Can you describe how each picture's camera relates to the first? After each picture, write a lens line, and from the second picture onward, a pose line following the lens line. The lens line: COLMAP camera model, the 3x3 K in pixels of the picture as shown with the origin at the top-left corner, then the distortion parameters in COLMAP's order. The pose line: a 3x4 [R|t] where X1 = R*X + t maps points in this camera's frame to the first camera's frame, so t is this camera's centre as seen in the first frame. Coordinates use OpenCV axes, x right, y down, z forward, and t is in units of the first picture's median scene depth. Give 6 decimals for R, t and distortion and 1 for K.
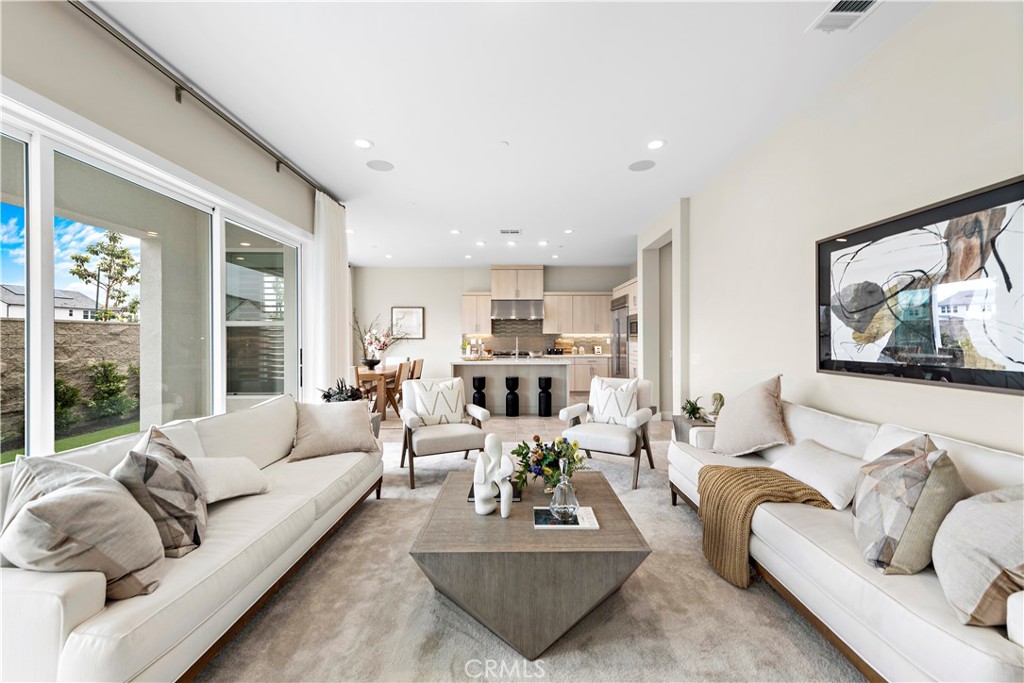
lens RADIAL K [[401.3, 0, 514.0], [0, 401.3, 336.0], [0, 0, 1]] dist [0.007472, -0.001998]
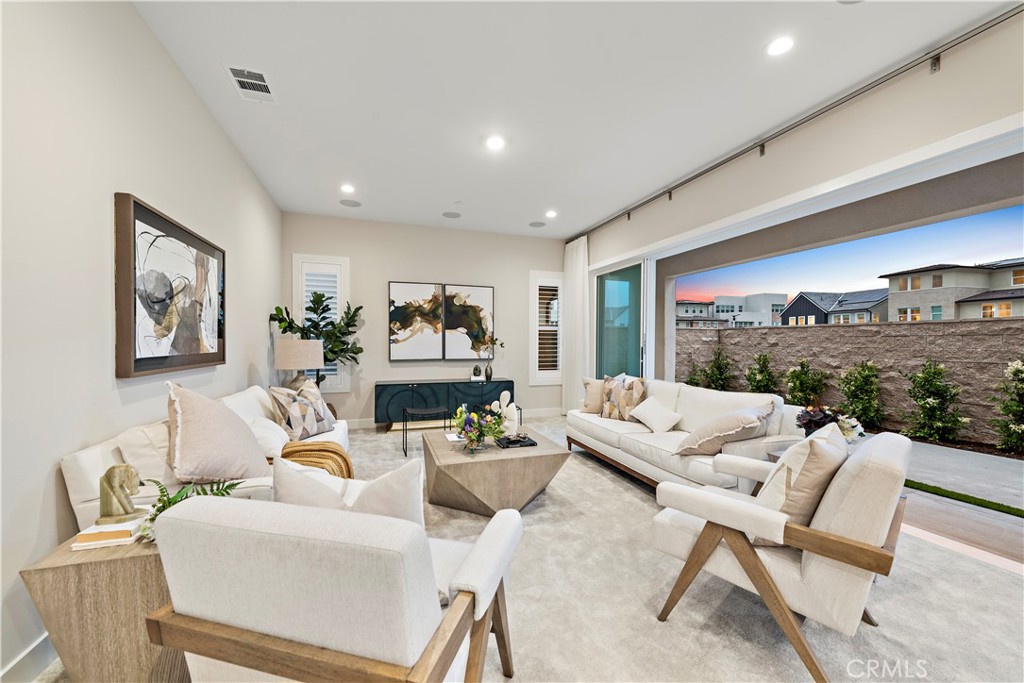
lens RADIAL K [[401.3, 0, 511.9], [0, 401.3, 341.0], [0, 0, 1]] dist [0.007472, -0.001998]
pose [[-0.943806, -0.000624, -0.330498, 0.373605], [-0.001380, 0.999997, 0.002053, 0.022780], [0.330496, 0.002394, -0.943804, 2.000644]]
